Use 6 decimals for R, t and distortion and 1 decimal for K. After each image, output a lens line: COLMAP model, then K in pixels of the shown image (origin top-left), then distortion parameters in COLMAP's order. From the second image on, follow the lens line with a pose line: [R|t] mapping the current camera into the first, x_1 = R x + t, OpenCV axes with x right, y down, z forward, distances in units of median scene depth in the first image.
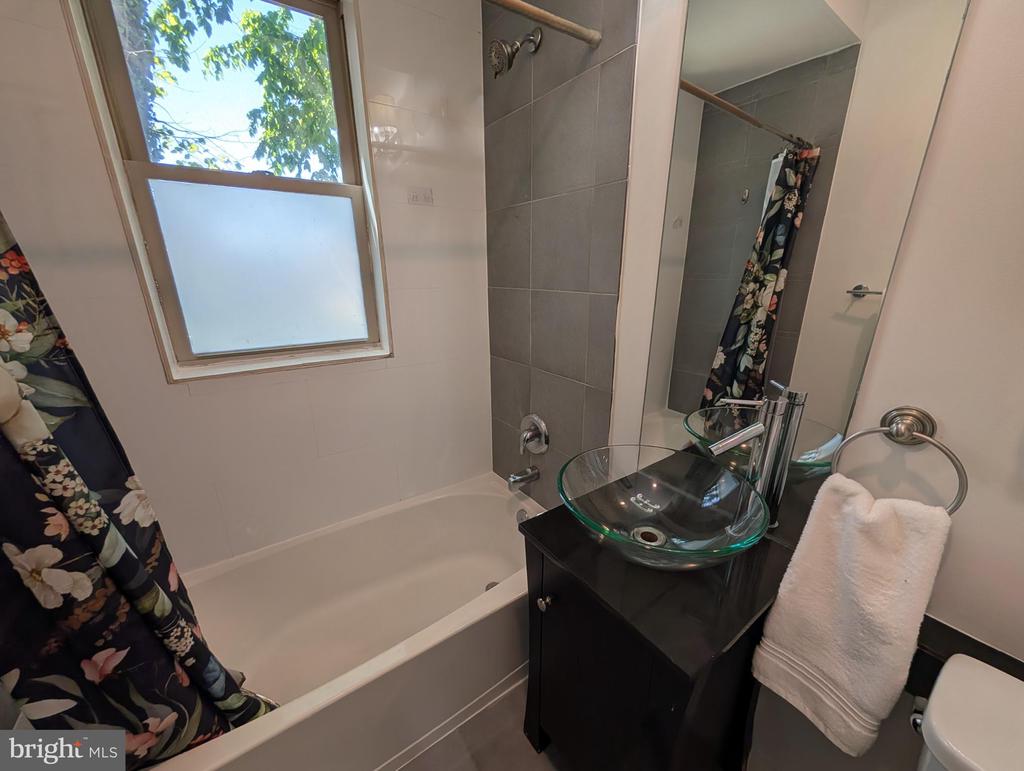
lens RADIAL K [[385.9, 0, 514.9], [0, 385.9, 389.1], [0, 0, 1]] dist [-0.000012, -0.000110]
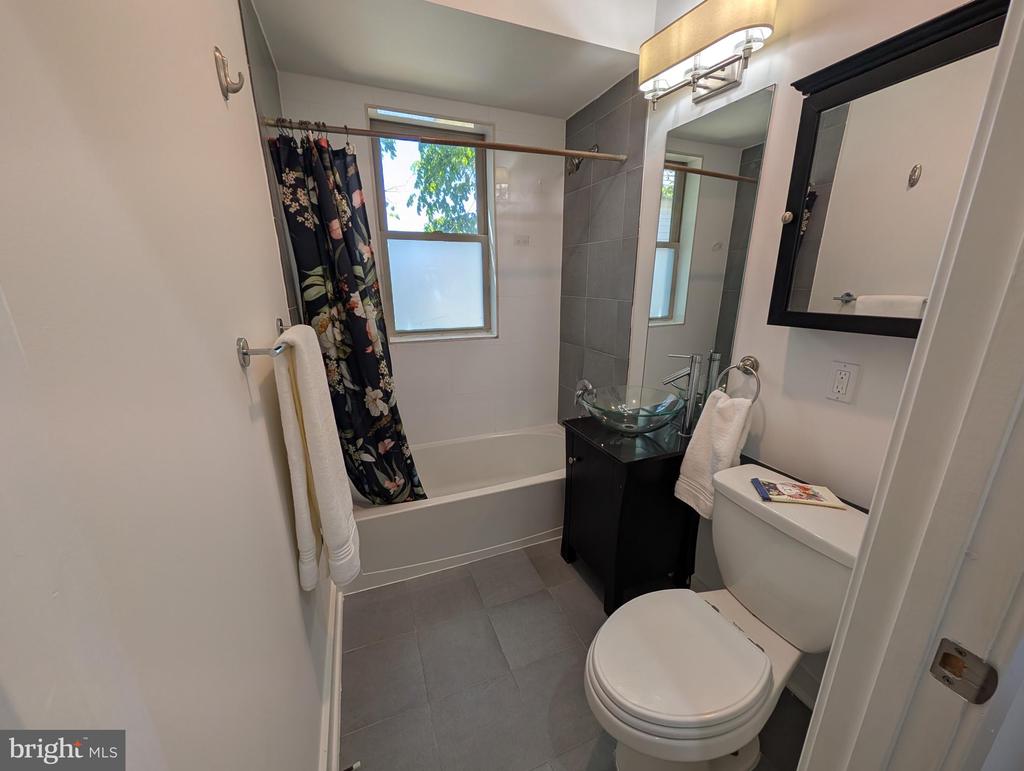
lens RADIAL K [[385.9, 0, 513.6], [0, 385.9, 389.1], [0, 0, 1]] dist [-0.000012, -0.000110]
pose [[0.974280, 0.061525, -0.216779, 0.146198], [-0.066025, 0.997726, -0.013569, 0.194668], [0.215451, 0.027533, 0.976126, -0.742083]]
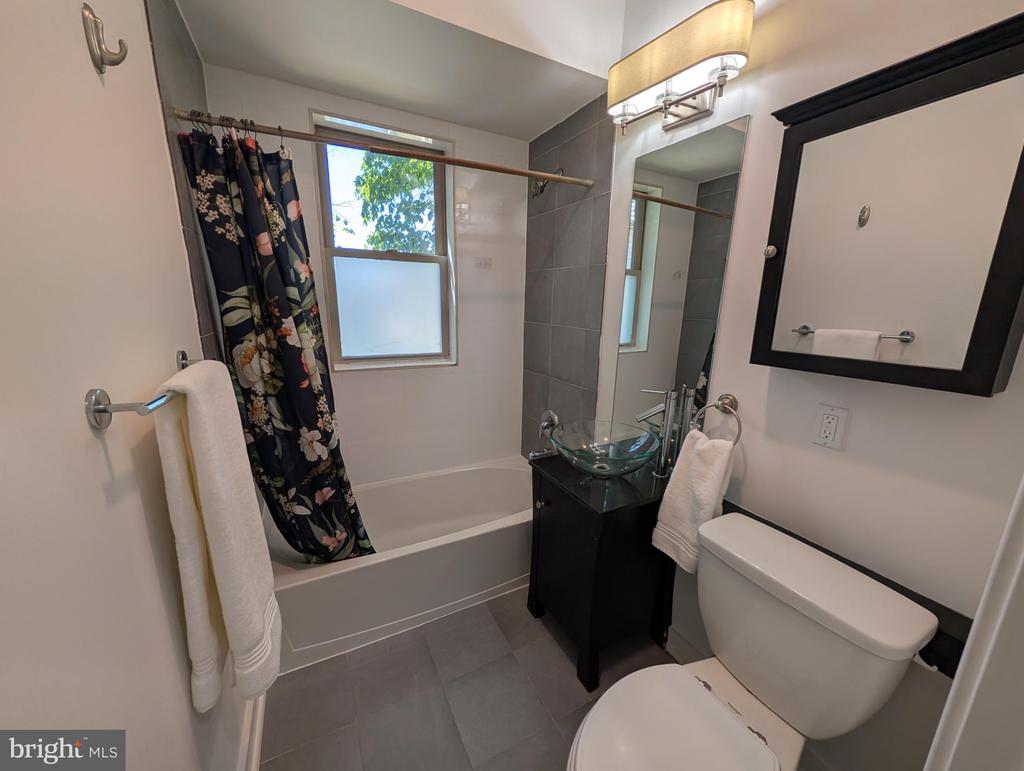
lens RADIAL K [[385.9, 0, 514.0], [0, 385.9, 389.1], [0, 0, 1]] dist [-0.000012, -0.000110]
pose [[0.992038, 0.051926, -0.114737, 0.103398], [-0.059968, 0.995896, -0.067783, 0.127116], [0.110747, 0.074124, 0.991081, -0.605240]]
